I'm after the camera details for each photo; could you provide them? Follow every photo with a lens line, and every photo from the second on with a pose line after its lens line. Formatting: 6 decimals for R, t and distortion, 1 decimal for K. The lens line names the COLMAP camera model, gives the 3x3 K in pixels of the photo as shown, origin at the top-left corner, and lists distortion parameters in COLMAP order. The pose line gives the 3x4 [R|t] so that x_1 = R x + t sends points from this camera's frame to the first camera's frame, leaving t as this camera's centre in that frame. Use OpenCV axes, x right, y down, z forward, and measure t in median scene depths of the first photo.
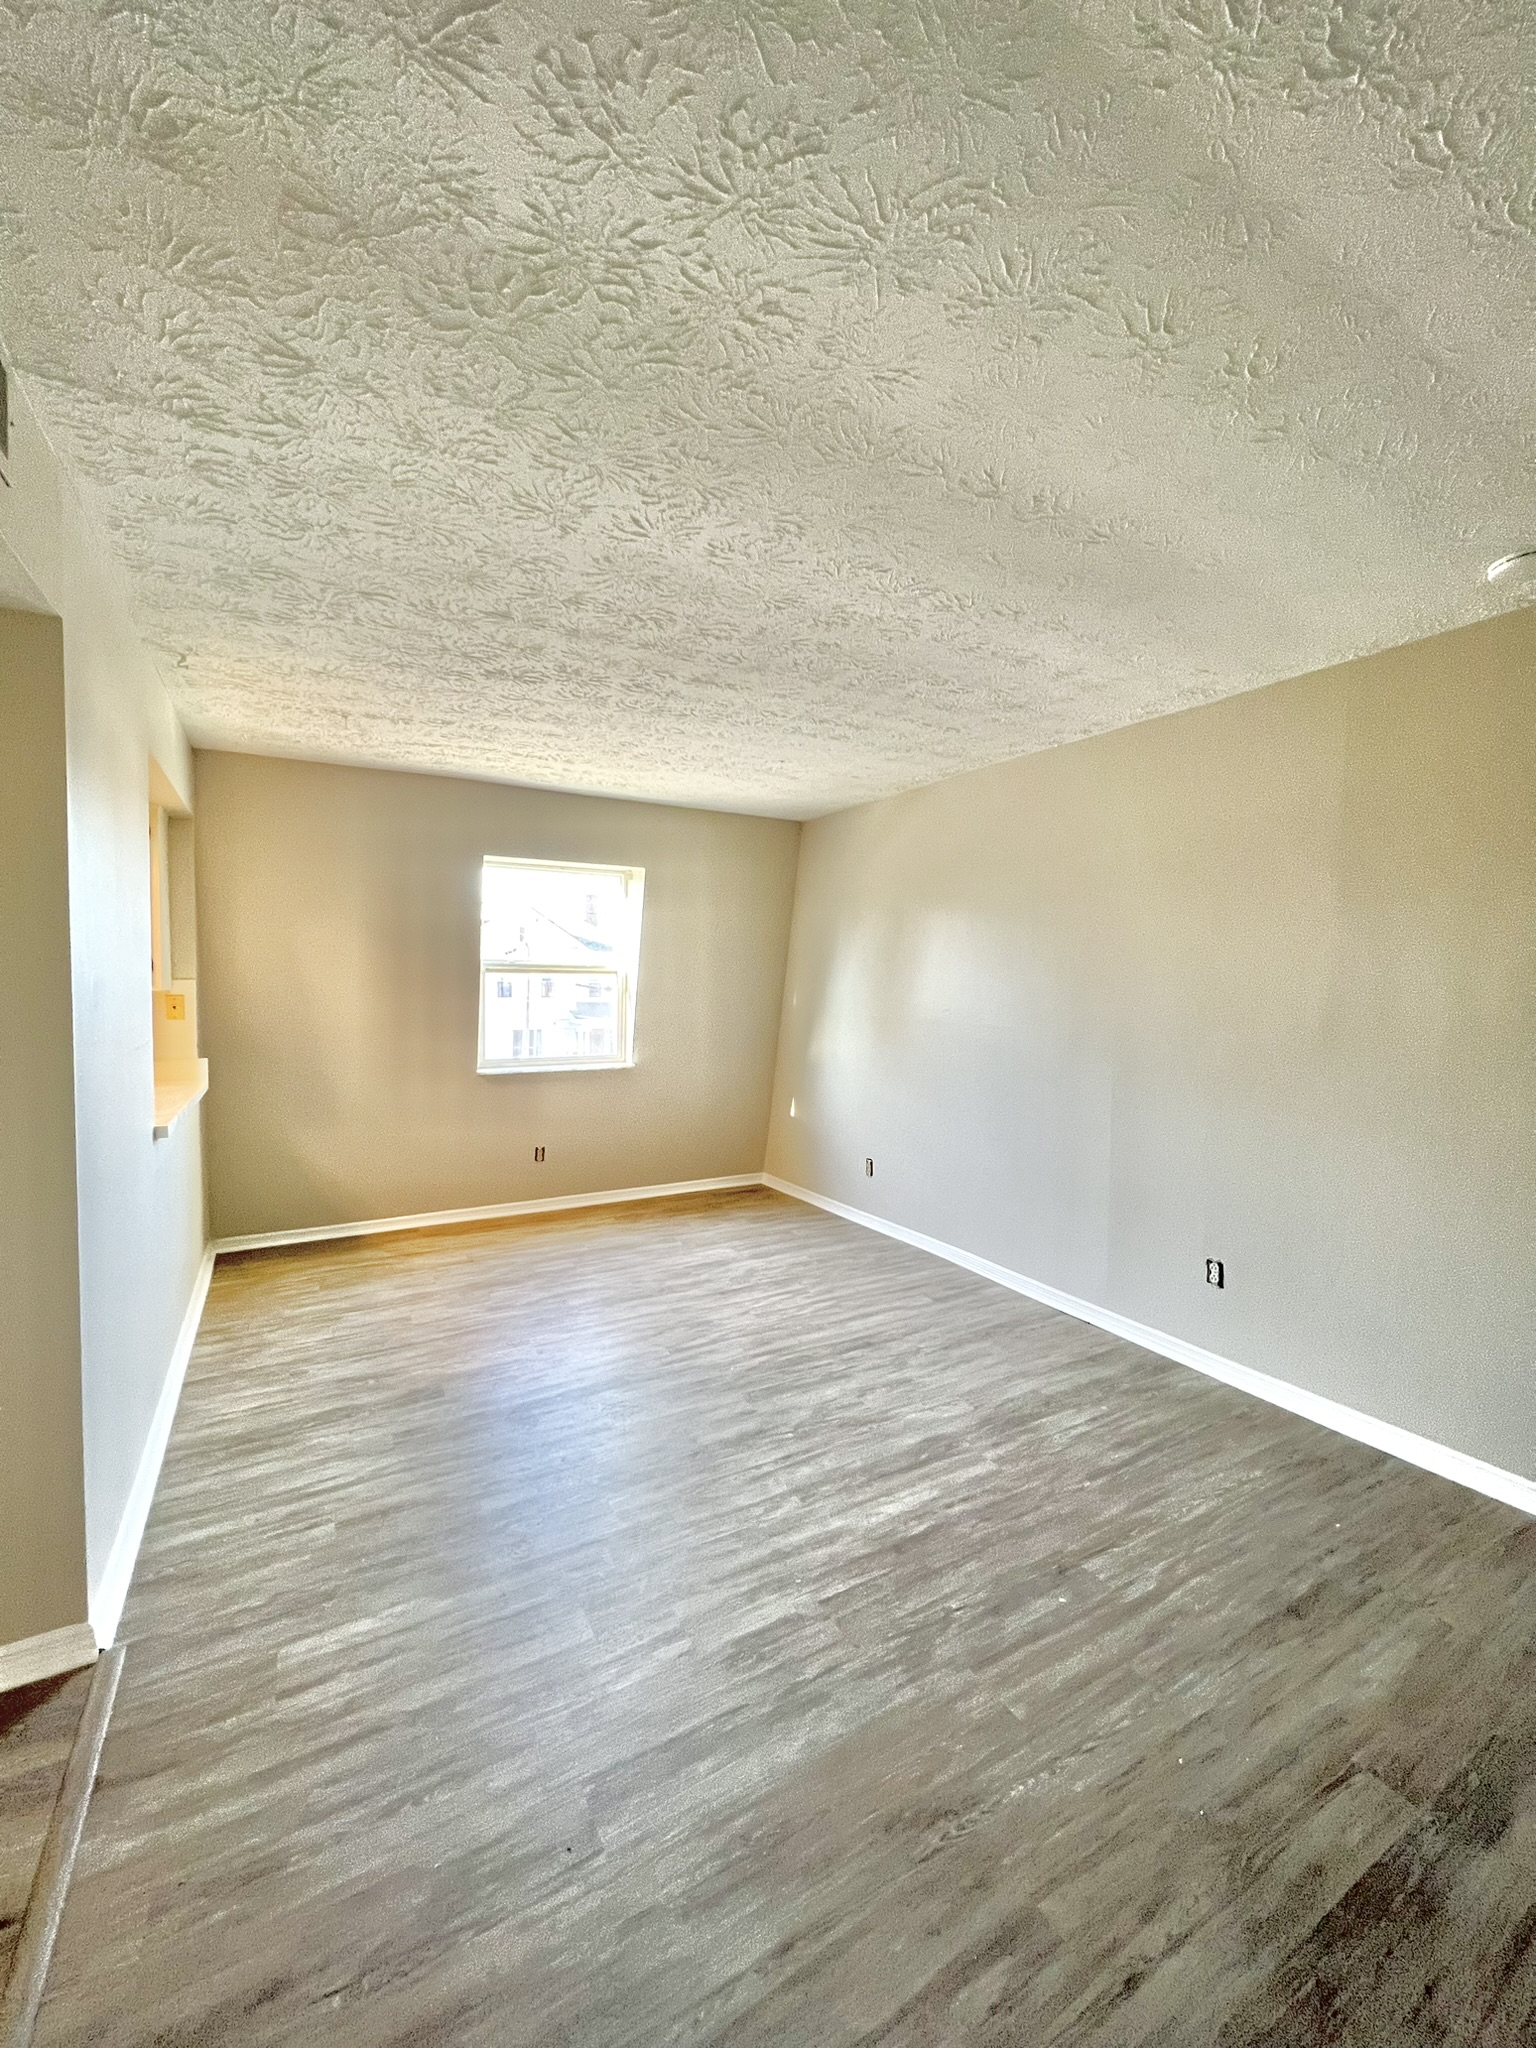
lens RADIAL K [[816.8, 0, 766.1], [0, 816.8, 1024.4], [0, 0, 1]] dist [-0.000067, 0.000537]
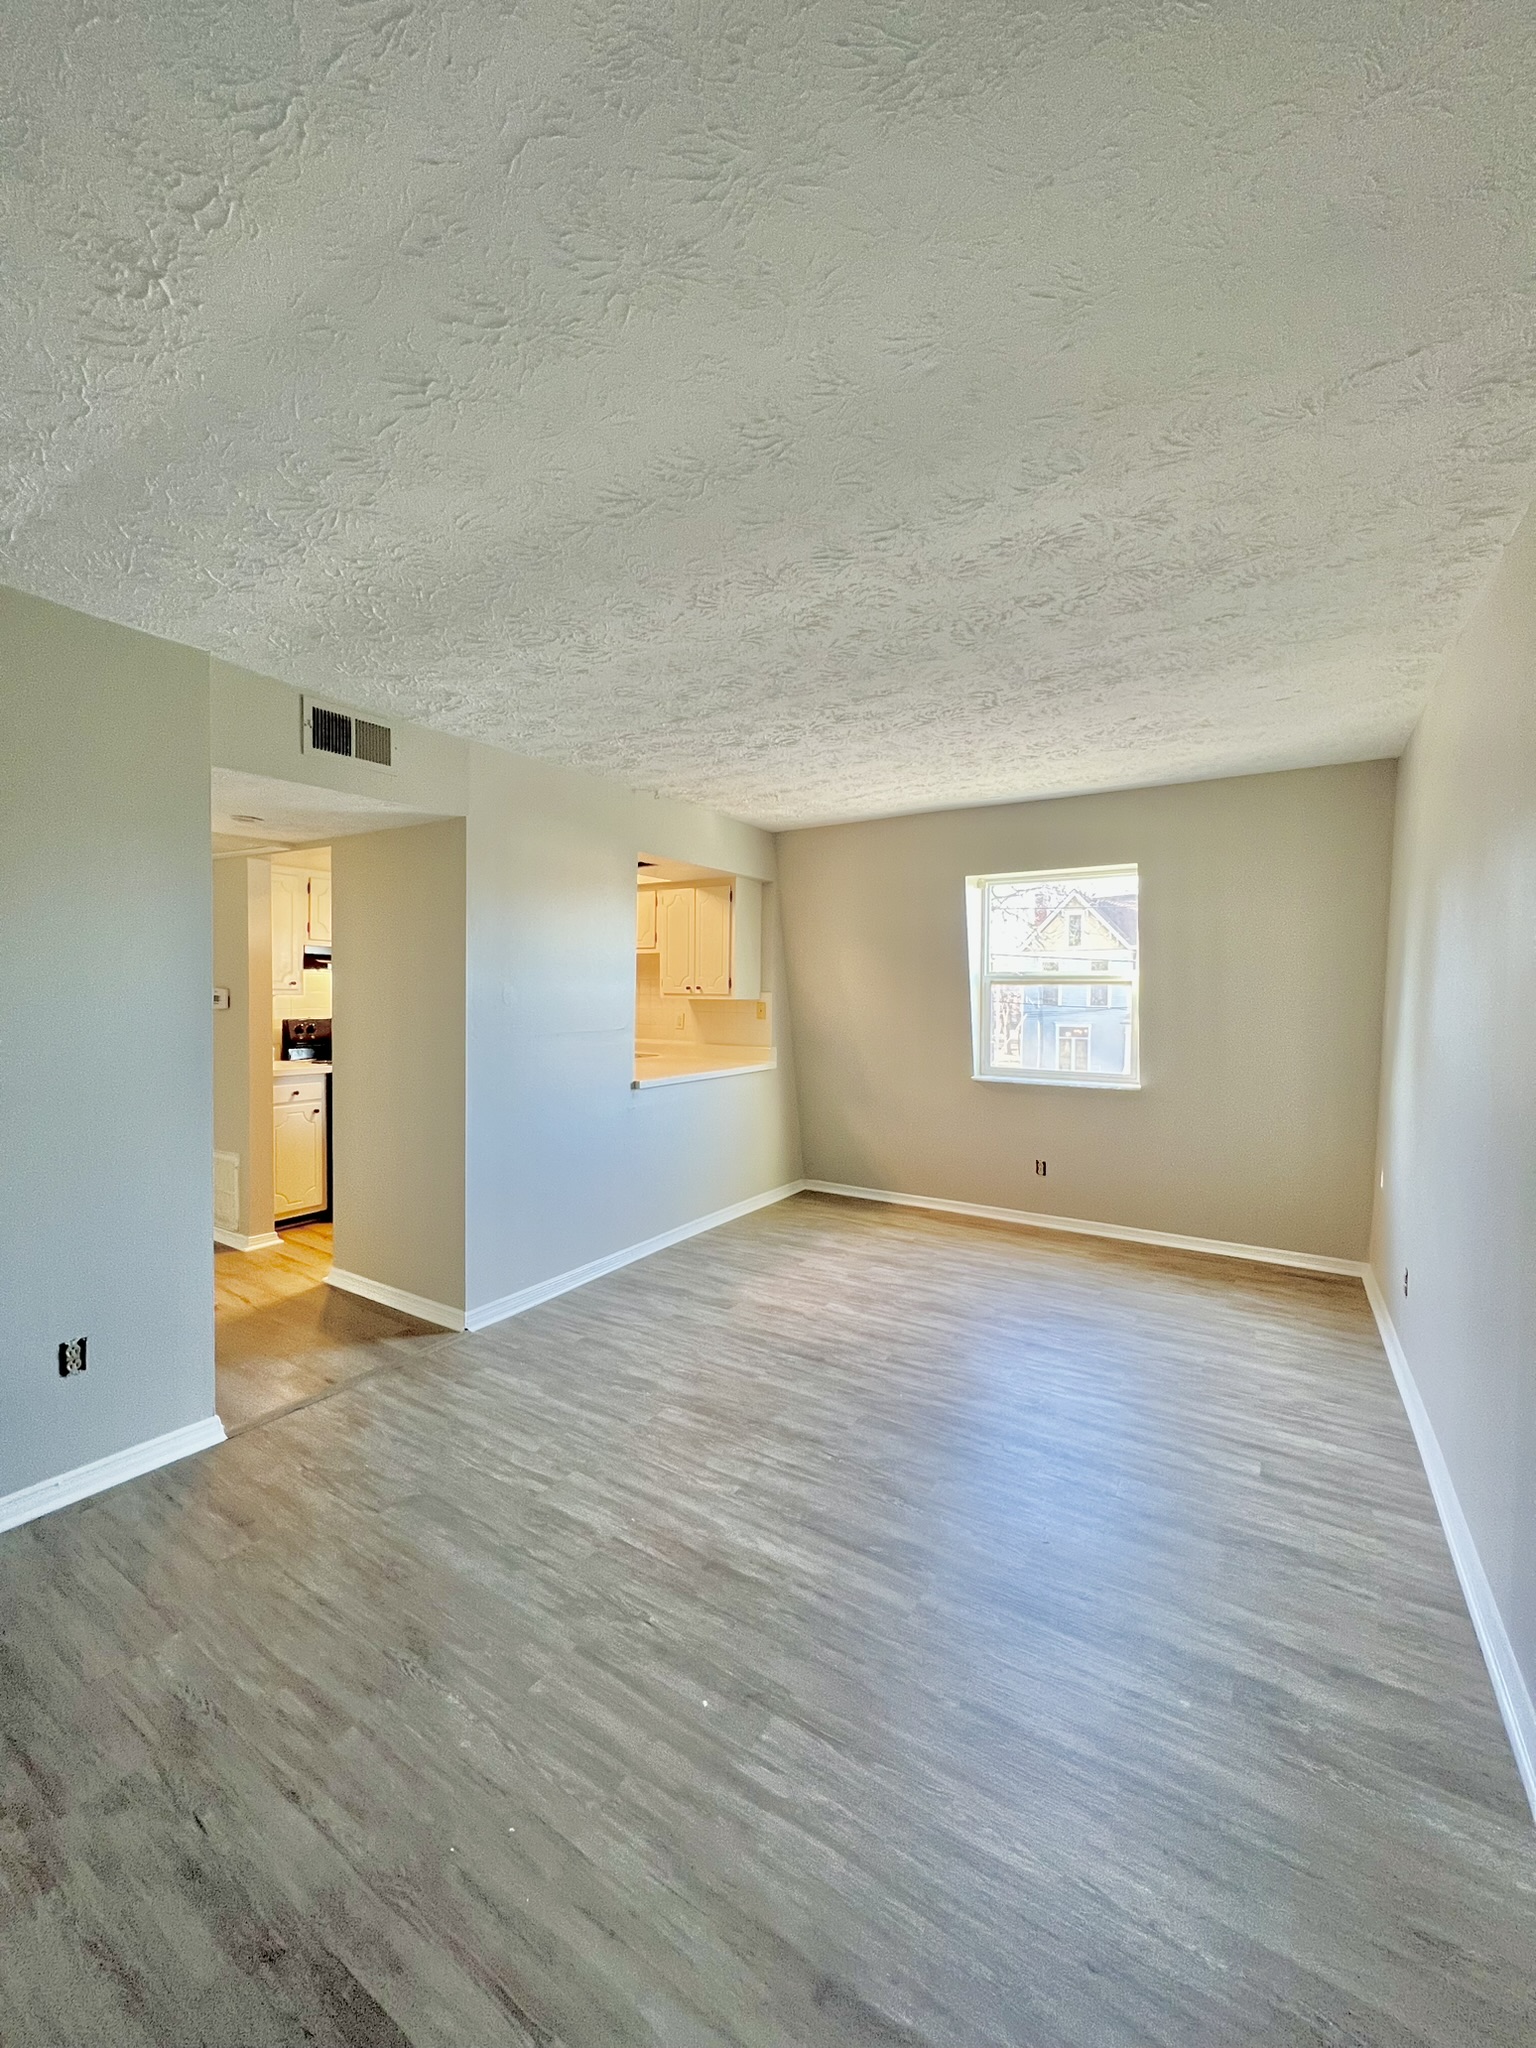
lens RADIAL K [[816.8, 0, 766.1], [0, 816.8, 1024.4], [0, 0, 1]] dist [-0.000067, 0.000537]
pose [[0.462347, 0.031223, -0.886149, 0.804718], [-0.044850, 0.998924, 0.011796, -0.020220], [0.885564, 0.034290, 0.463250, 0.445690]]
